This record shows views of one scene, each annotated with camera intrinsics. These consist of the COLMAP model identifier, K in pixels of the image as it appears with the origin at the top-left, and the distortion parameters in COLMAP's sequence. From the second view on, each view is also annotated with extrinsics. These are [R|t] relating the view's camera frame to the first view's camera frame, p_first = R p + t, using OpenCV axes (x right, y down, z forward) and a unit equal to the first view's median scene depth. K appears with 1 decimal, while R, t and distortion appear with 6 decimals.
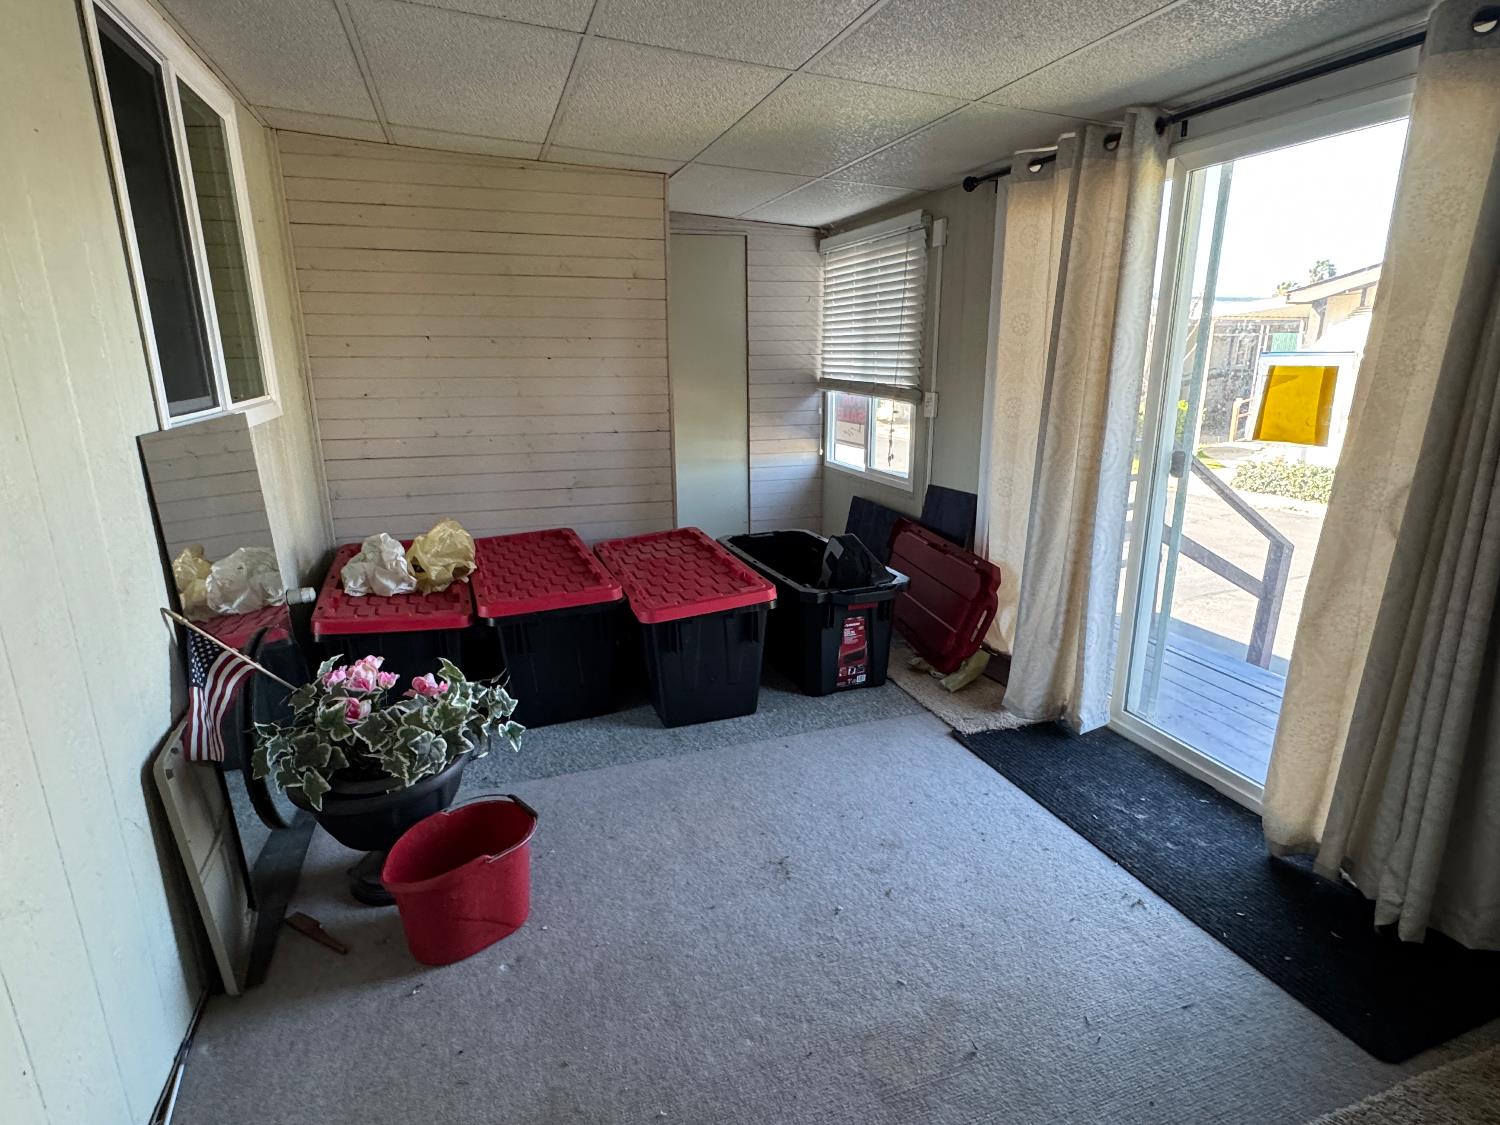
lens RADIAL K [[789.4, 0, 750.0], [0, 789.4, 562.5], [0, 0, 1]] dist [-0.016923, -0.000461]
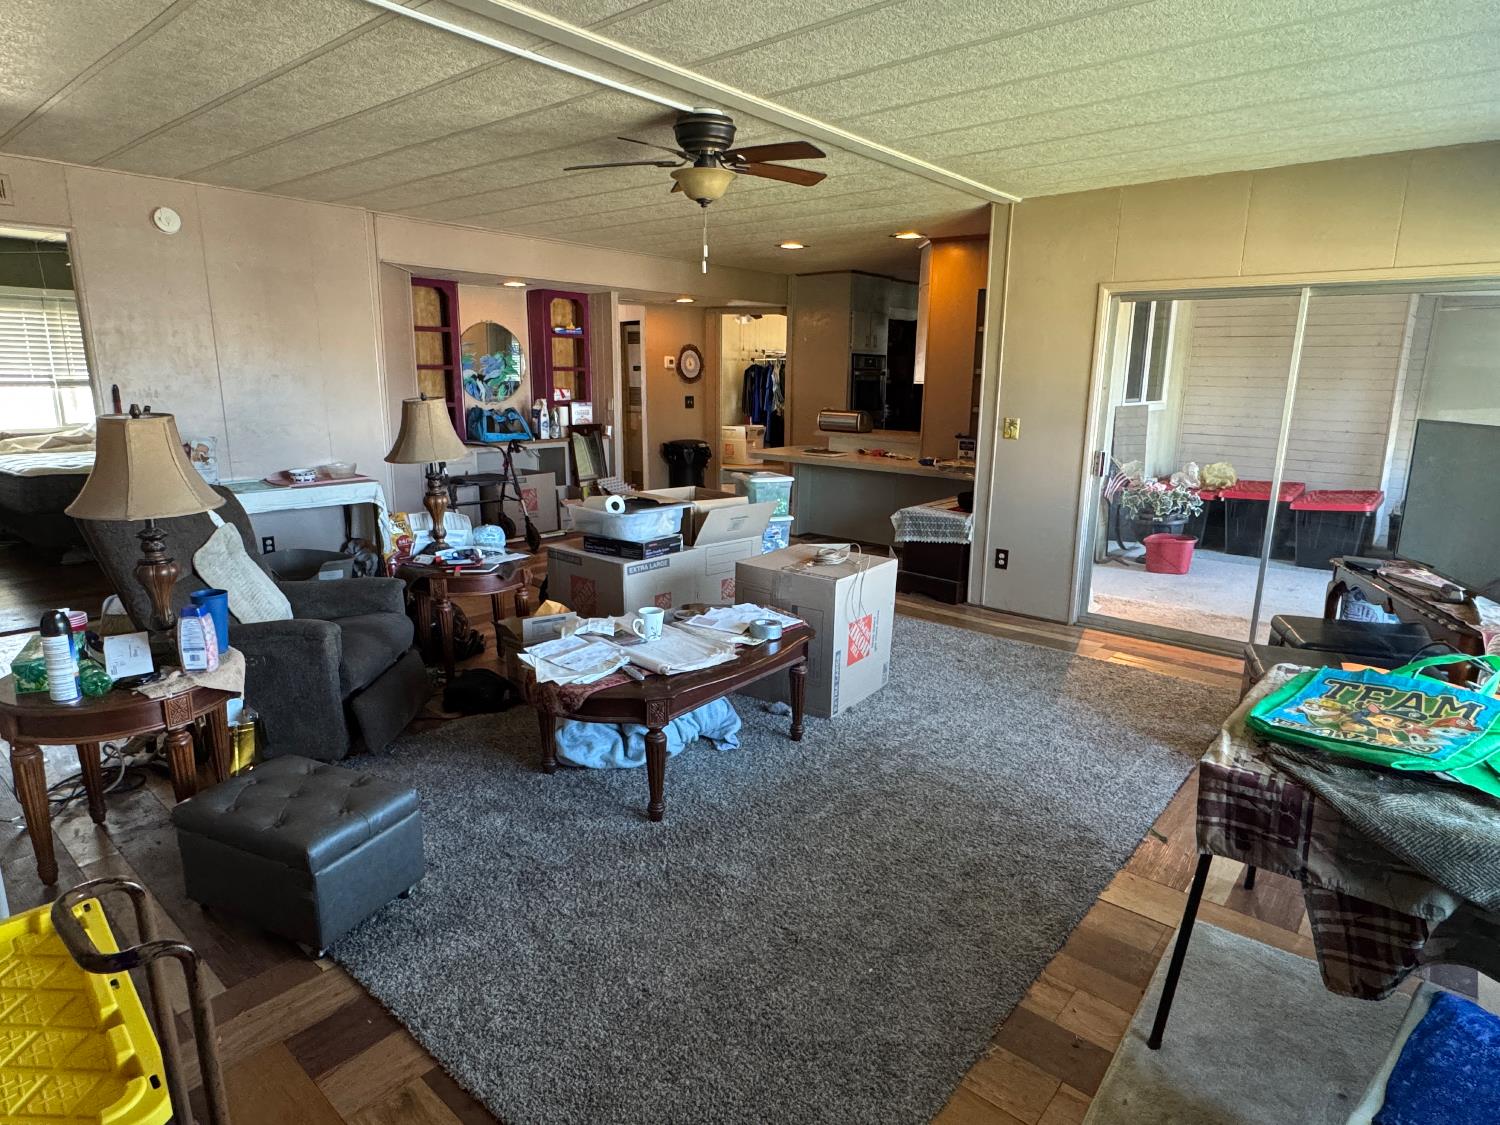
lens RADIAL K [[832.2, 0, 750.0], [0, 832.2, 562.5], [0, 0, 1]] dist [-0.002054, -0.000645]
pose [[0.511842, 0.203288, -0.834681, 0.967097], [-0.233276, 0.967982, 0.092705, 0.325718], [0.826801, 0.147260, 0.542876, -1.351294]]
